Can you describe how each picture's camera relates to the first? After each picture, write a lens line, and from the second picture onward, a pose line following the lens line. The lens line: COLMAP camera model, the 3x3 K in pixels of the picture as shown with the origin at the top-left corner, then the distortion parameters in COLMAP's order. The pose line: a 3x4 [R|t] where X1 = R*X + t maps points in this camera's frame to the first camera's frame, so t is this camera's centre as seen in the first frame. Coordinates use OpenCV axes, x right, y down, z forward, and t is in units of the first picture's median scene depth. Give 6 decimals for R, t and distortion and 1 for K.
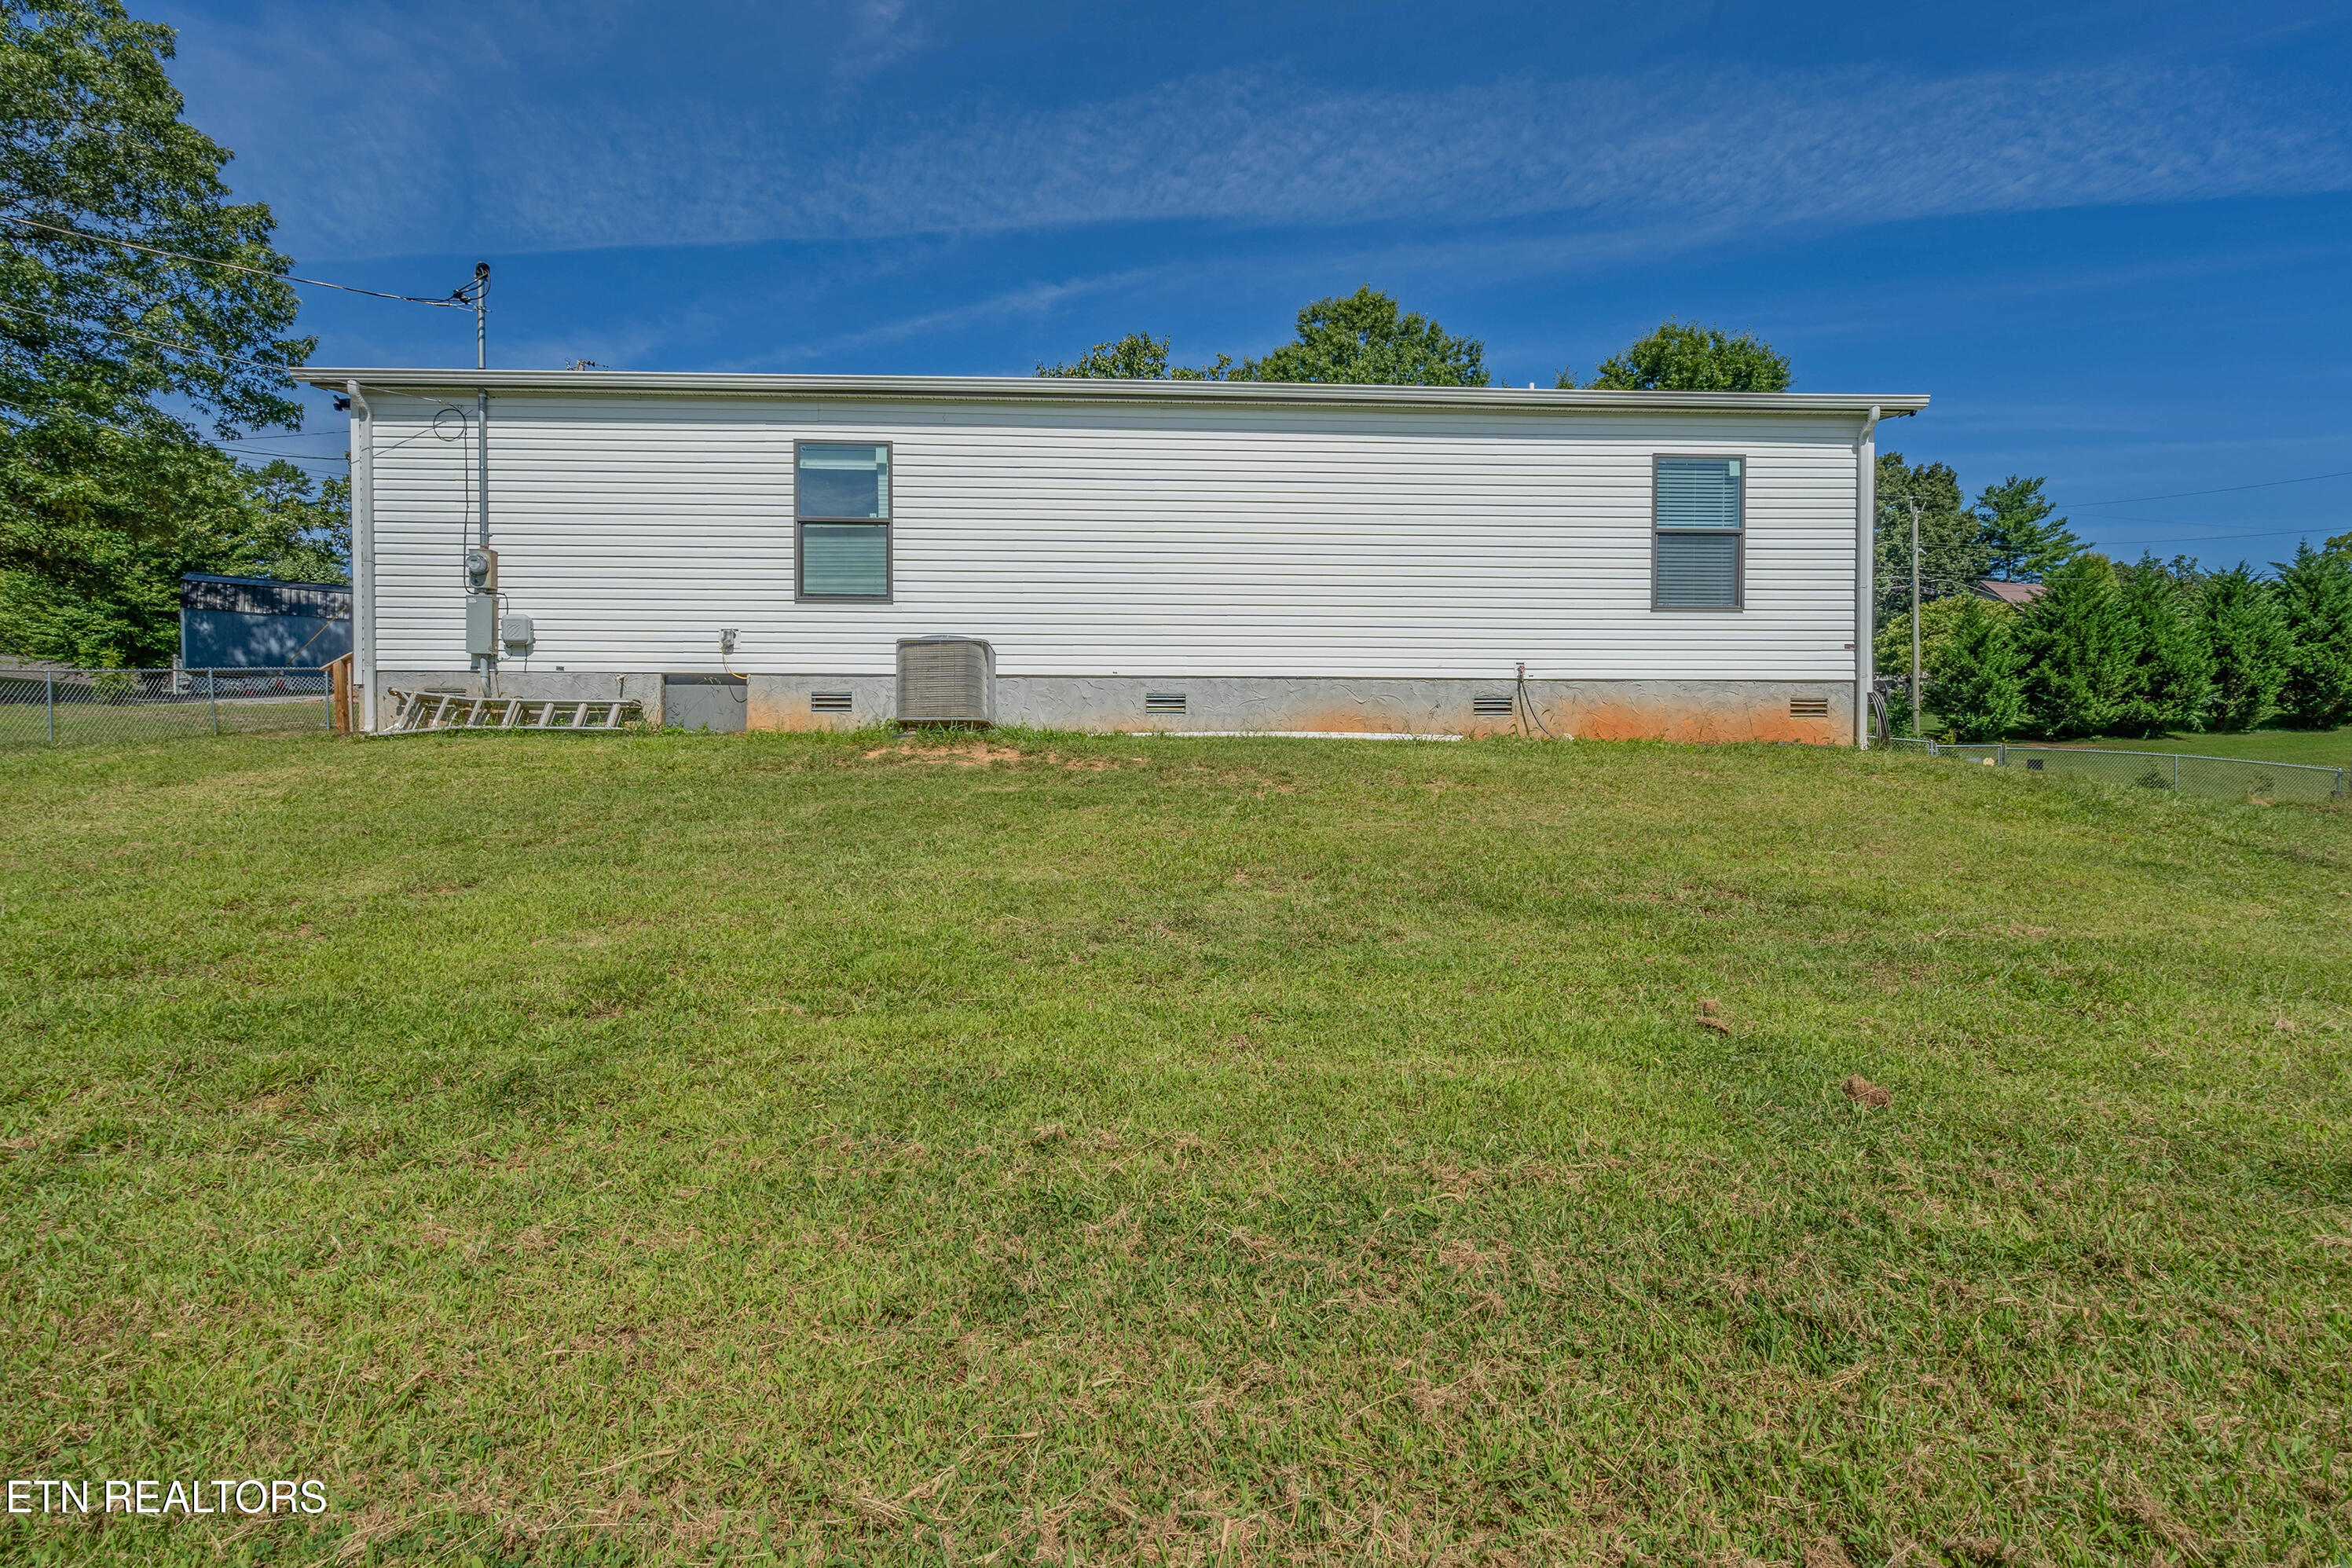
lens RADIAL K [[1035.8, 0, 1176.0], [0, 1035.8, 784.0], [0, 0, 1]] dist [0.002408, -0.007286]
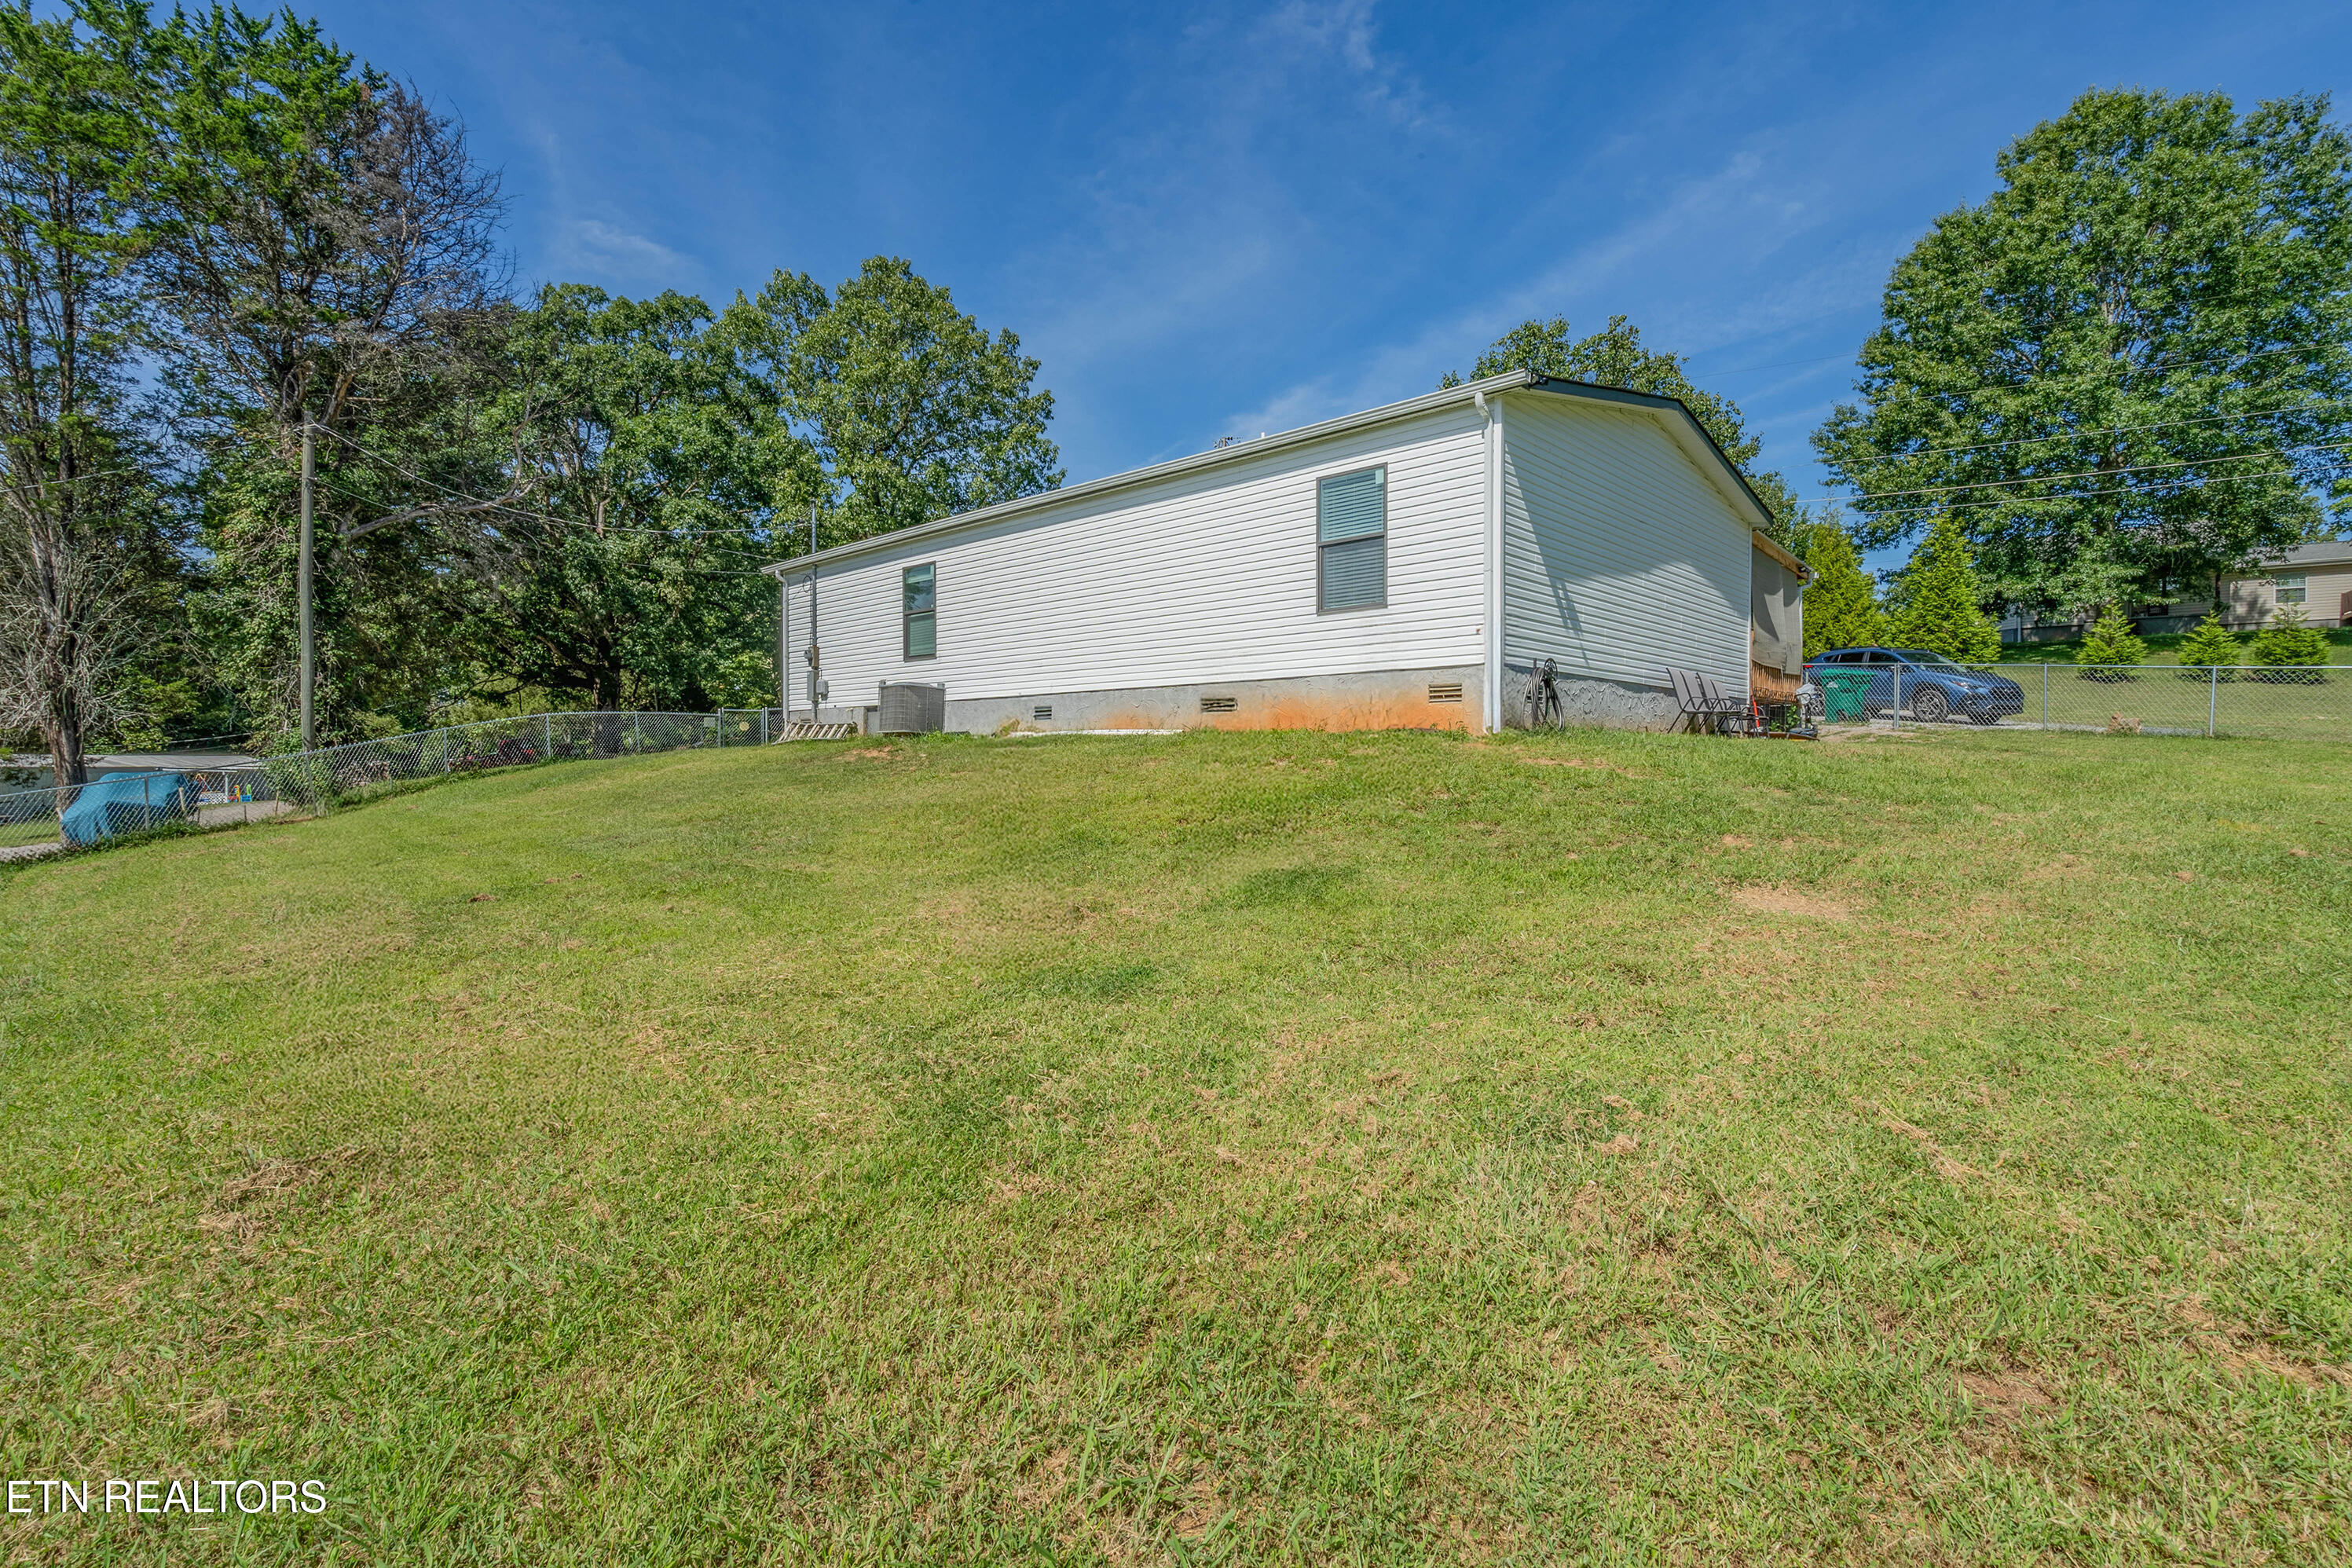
lens RADIAL K [[1073.8, 0, 1175.6], [0, 1073.8, 746.7], [0, 0, 1]] dist [-0.000469, -0.000280]
pose [[0.711825, -0.015335, -0.702189, 1.195291], [0.000712, 0.999777, -0.021112, 0.001845], [0.702356, 0.014528, 0.711677, 0.055017]]
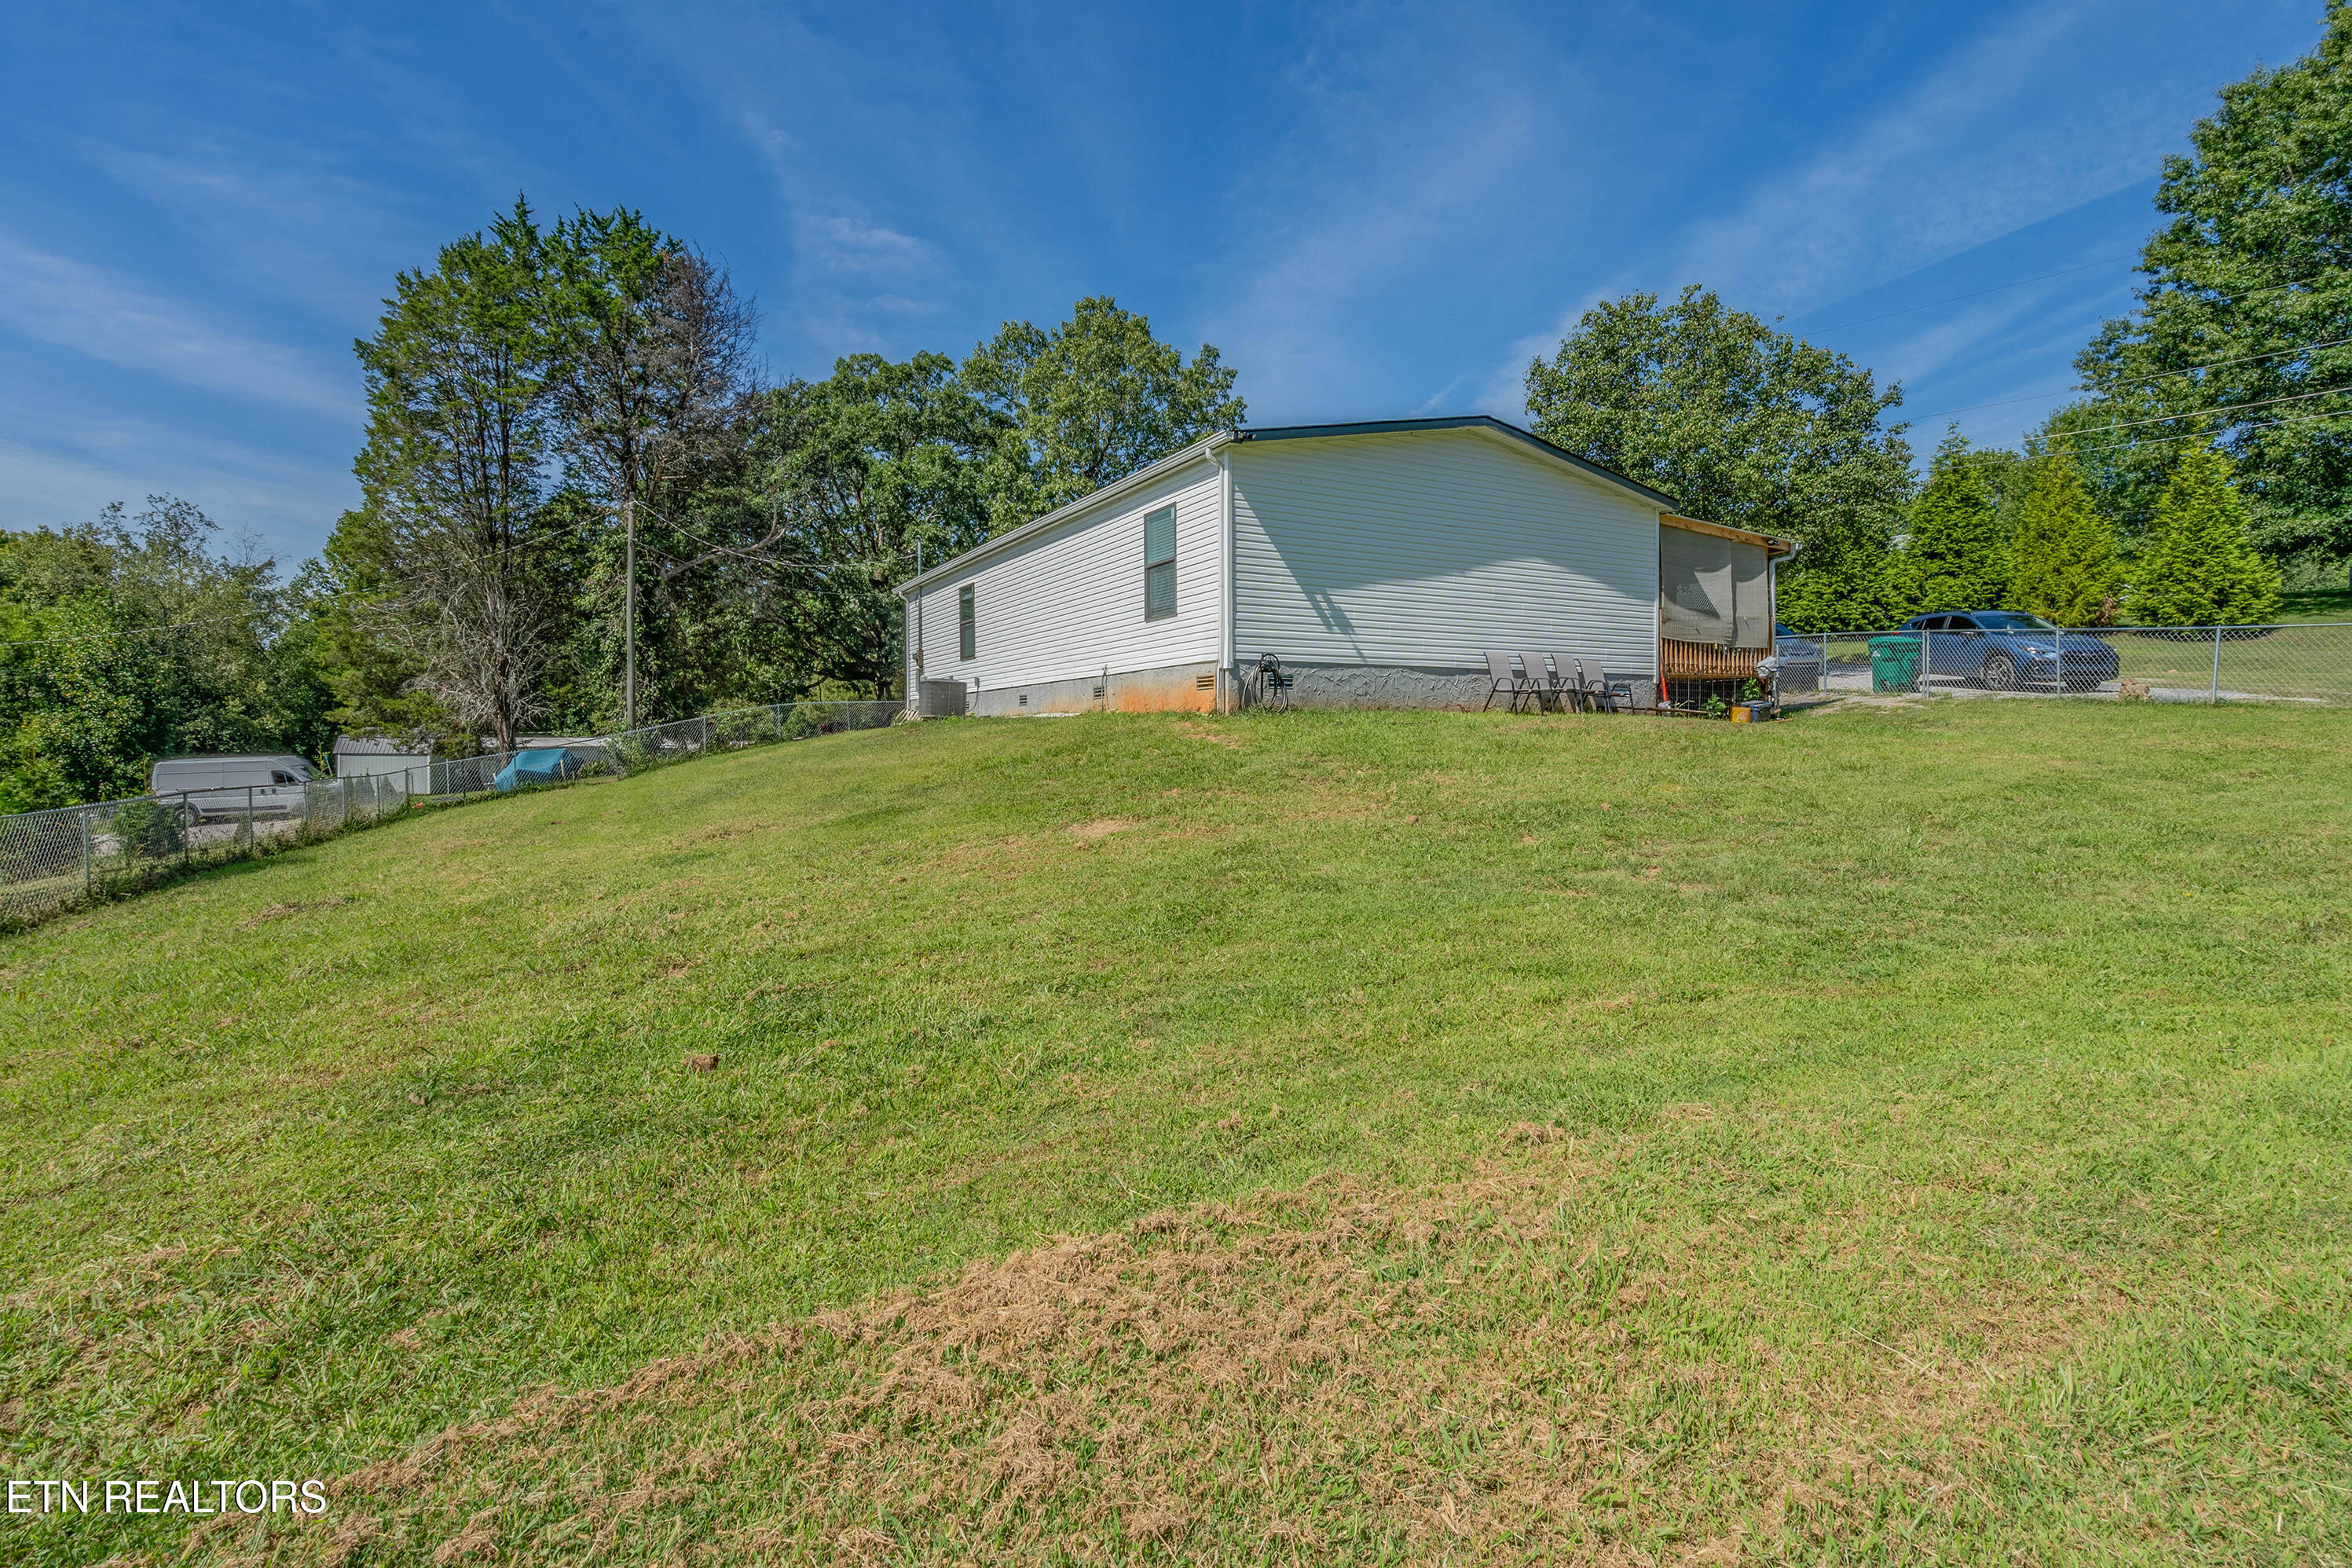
lens RADIAL K [[1059.8, 0, 1141.8], [0, 1059.8, 719.5], [0, 0, 1]] dist [-0.004068, 0.000224]
pose [[0.448570, -0.025176, -0.893393, 1.810917], [0.004157, 0.999651, -0.026084, 0.007433], [0.893738, 0.007987, 0.448518, 0.337397]]
